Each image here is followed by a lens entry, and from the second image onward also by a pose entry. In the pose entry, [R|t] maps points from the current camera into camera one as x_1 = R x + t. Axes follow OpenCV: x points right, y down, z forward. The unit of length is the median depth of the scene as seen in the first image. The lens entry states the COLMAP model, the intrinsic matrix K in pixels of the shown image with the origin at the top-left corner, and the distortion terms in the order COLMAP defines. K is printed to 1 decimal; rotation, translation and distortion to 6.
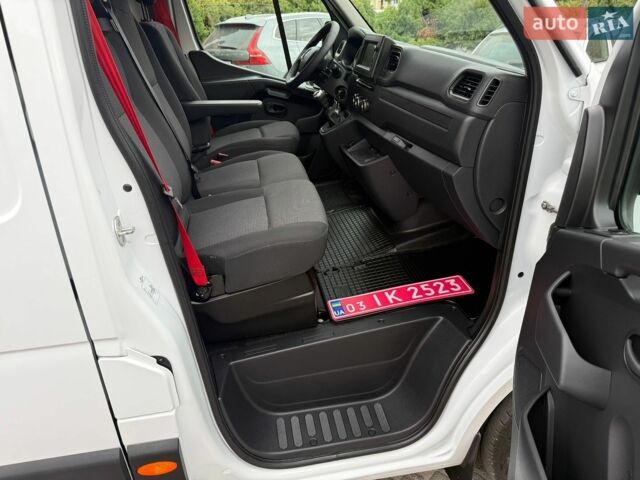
lens RADIAL K [[441.6, 0, 320.0], [0, 441.6, 240.0], [0, 0, 1]] dist [0.153122, -0.395472]
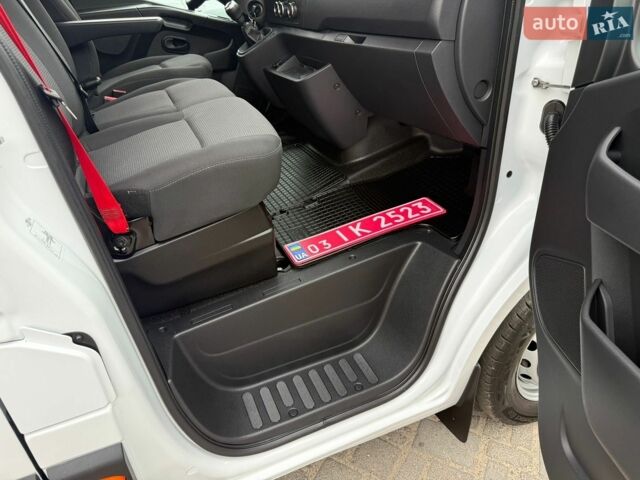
lens RADIAL K [[446.0, 0, 320.0], [0, 446.0, 240.0], [0, 0, 1]] dist [0.056970, -0.119124]
pose [[0.972615, -0.135910, 0.188544, -0.075008], [0.126109, 0.990008, 0.063098, 0.088062], [-0.195236, -0.037593, 0.980036, 0.186698]]
